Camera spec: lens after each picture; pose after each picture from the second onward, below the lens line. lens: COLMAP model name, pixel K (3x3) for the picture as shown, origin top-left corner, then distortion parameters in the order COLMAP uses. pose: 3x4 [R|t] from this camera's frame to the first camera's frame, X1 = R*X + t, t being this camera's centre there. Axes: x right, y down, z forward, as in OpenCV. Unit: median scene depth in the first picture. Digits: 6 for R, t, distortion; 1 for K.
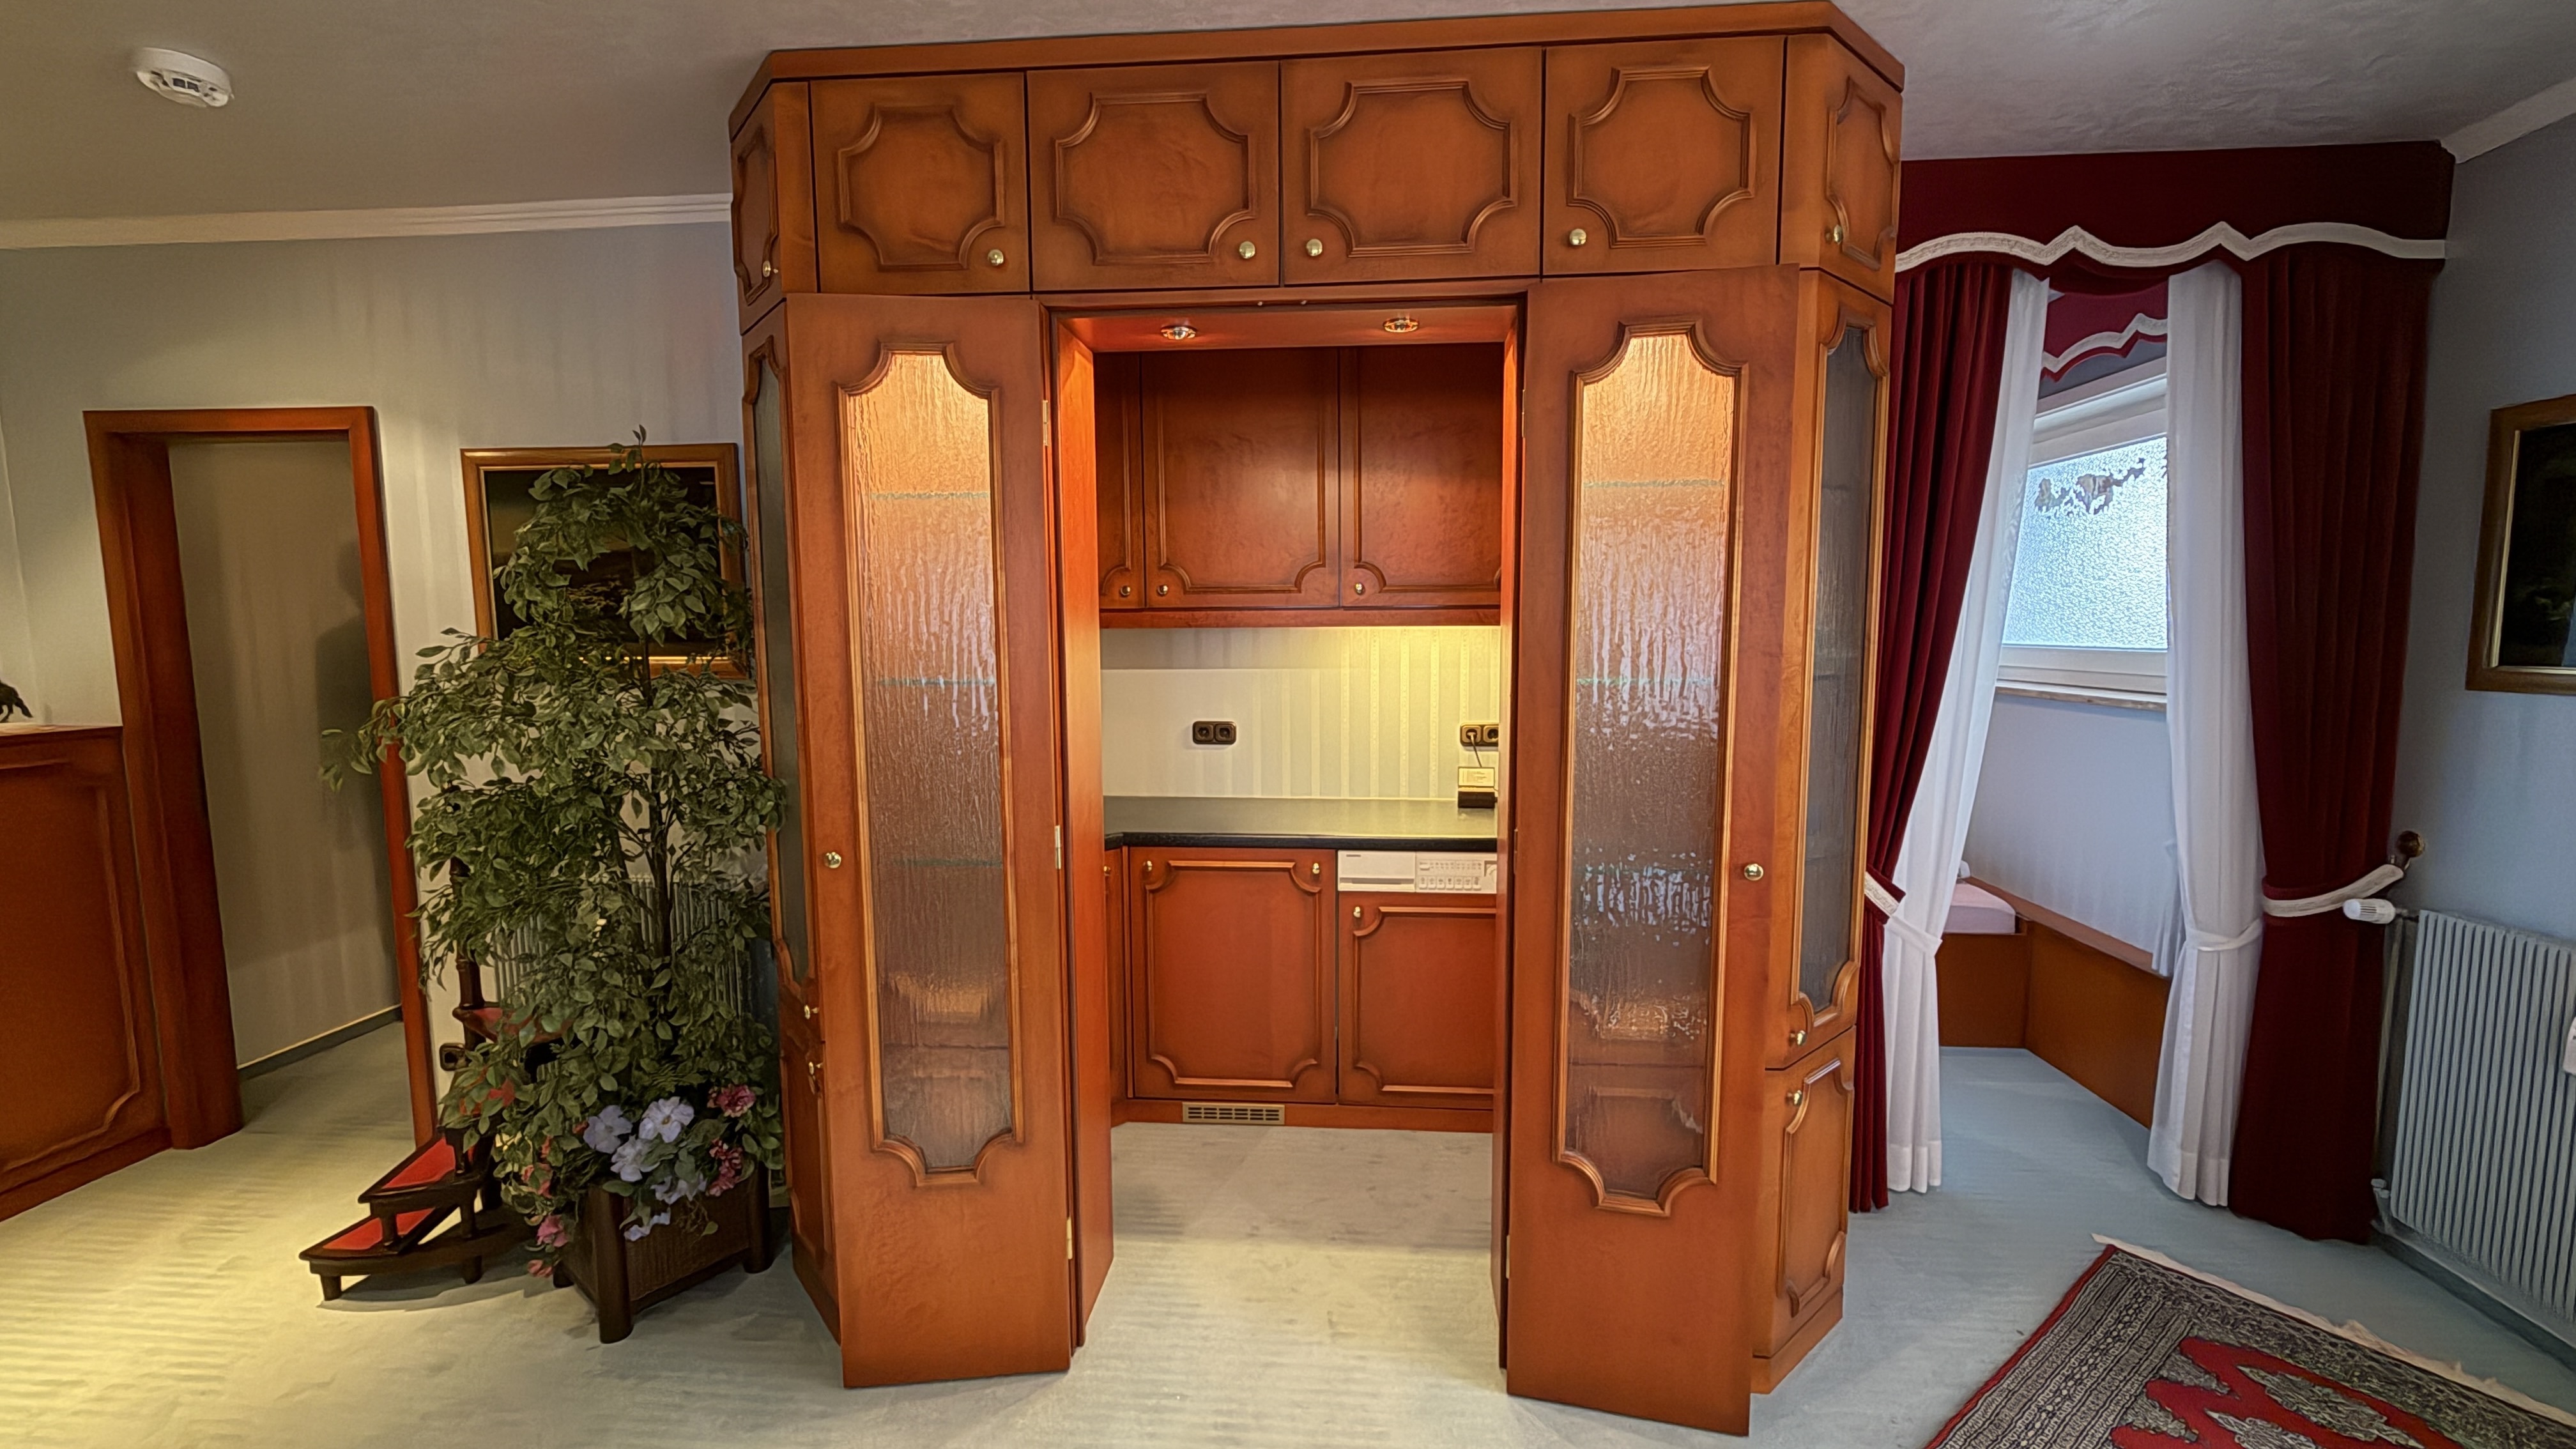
lens RADIAL K [[1027.2, 0, 1293.0], [0, 1027.2, 724.2], [0, 0, 1]] dist [0.002318, 0.000290]
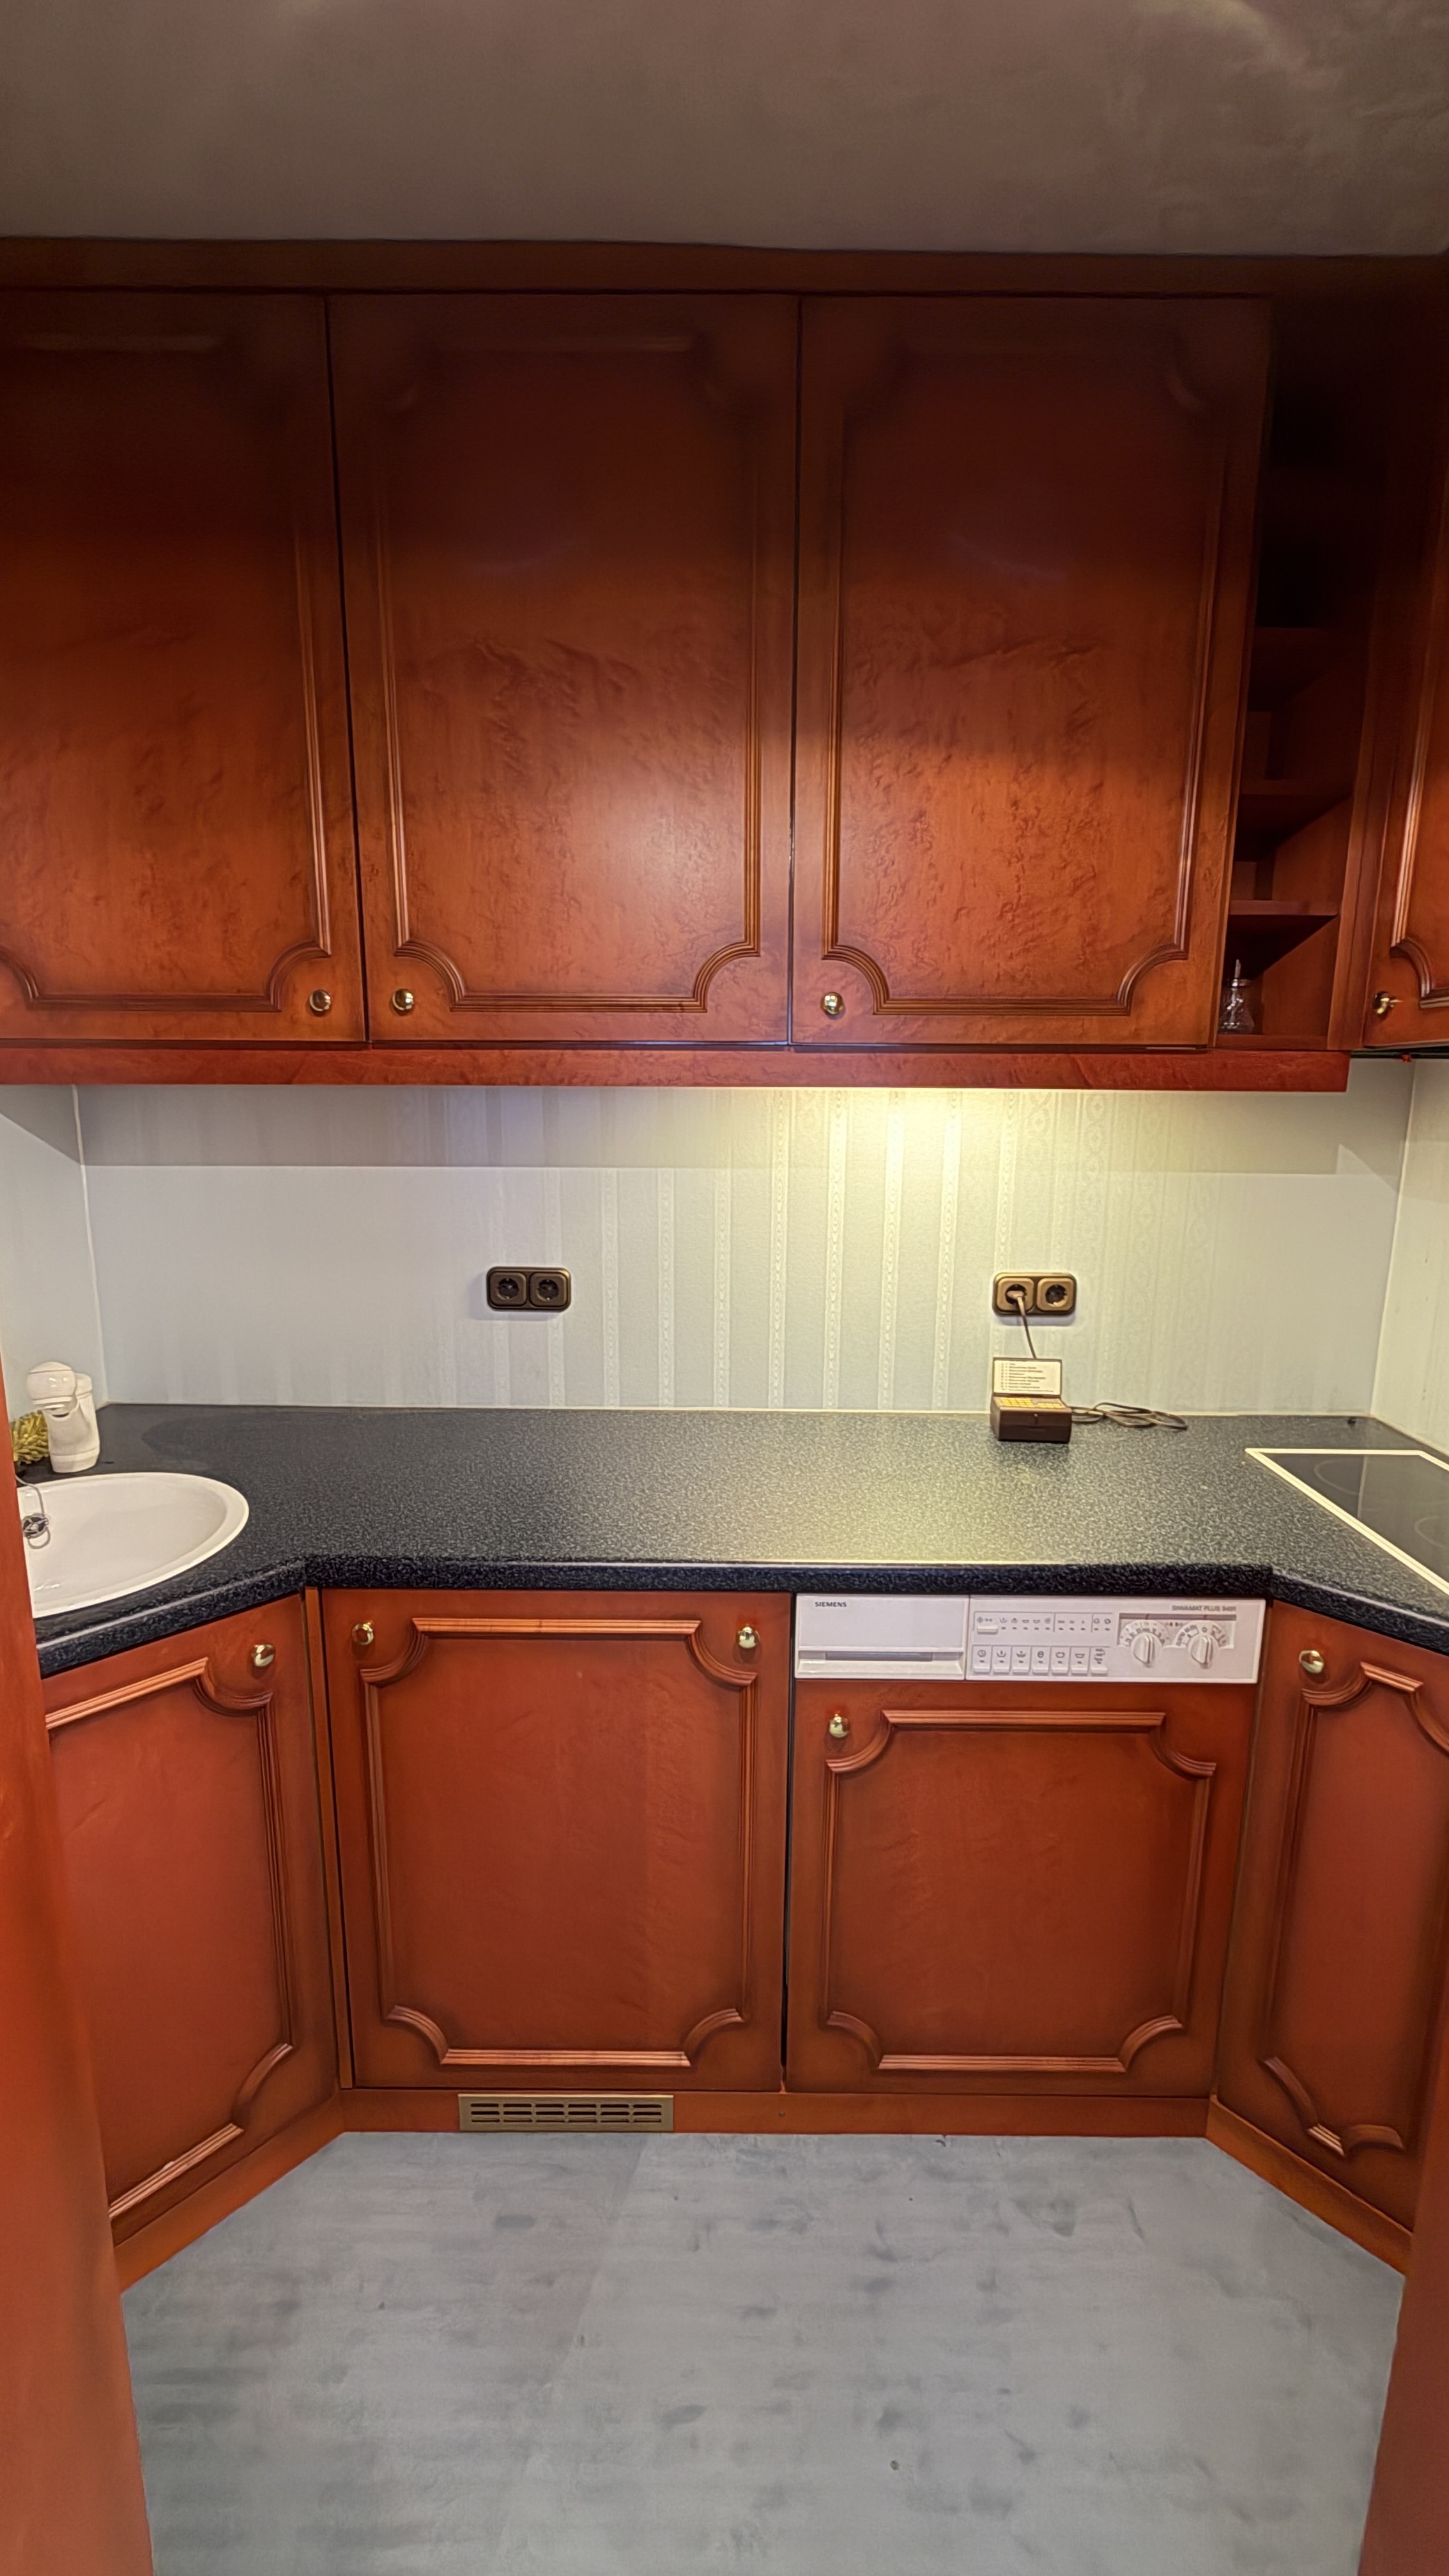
lens RADIAL K [[1027.2, 0, 712.5], [0, 1027.2, 1275.1], [0, 0, 1]] dist [0.002318, 0.000290]
pose [[0.997548, -0.001327, 0.069972, -0.022479], [-0.005006, 0.995906, 0.090255, -0.052614], [-0.069805, -0.090384, 0.993458, 0.540600]]
